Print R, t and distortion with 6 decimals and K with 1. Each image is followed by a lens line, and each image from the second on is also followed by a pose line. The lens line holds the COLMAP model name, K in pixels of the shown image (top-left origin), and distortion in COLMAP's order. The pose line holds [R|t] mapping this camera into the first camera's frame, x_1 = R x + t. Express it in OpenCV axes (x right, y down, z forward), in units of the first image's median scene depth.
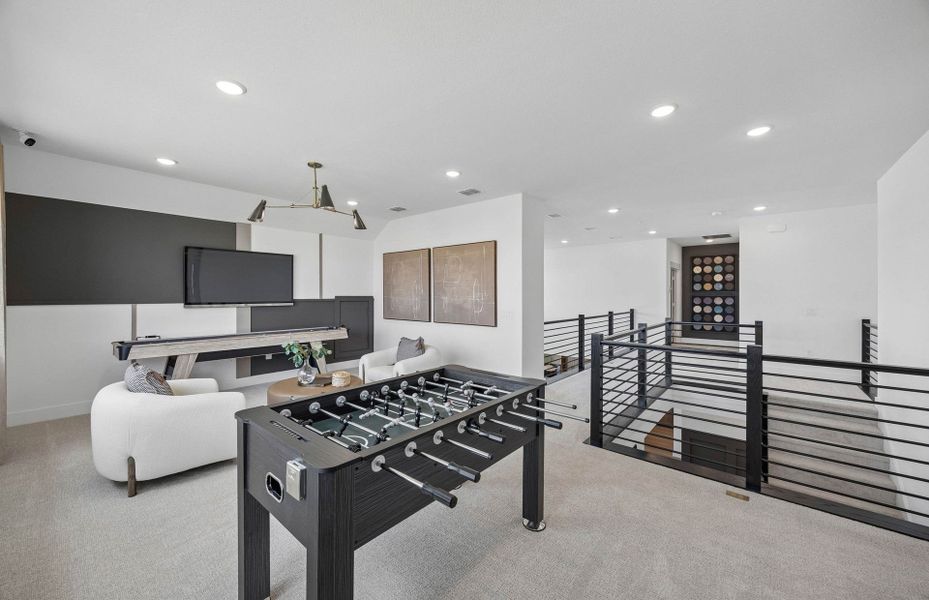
lens RADIAL K [[355.1, 0, 462.4], [0, 355.1, 297.1], [0, 0, 1]] dist [0.000948, 0.000041]
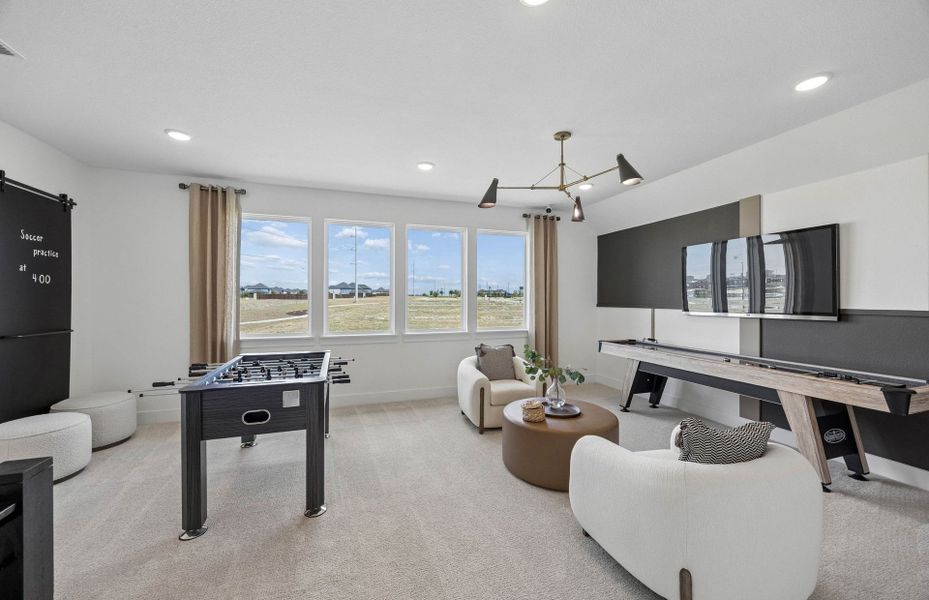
lens RADIAL K [[355.1, 0, 462.4], [0, 355.1, 297.1], [0, 0, 1]] dist [0.000948, 0.000041]
pose [[-0.502625, -0.005510, -0.864487, 0.301858], [-0.008095, 0.999966, -0.001667, -0.008810], [0.864467, 0.006160, -0.502652, 0.962174]]
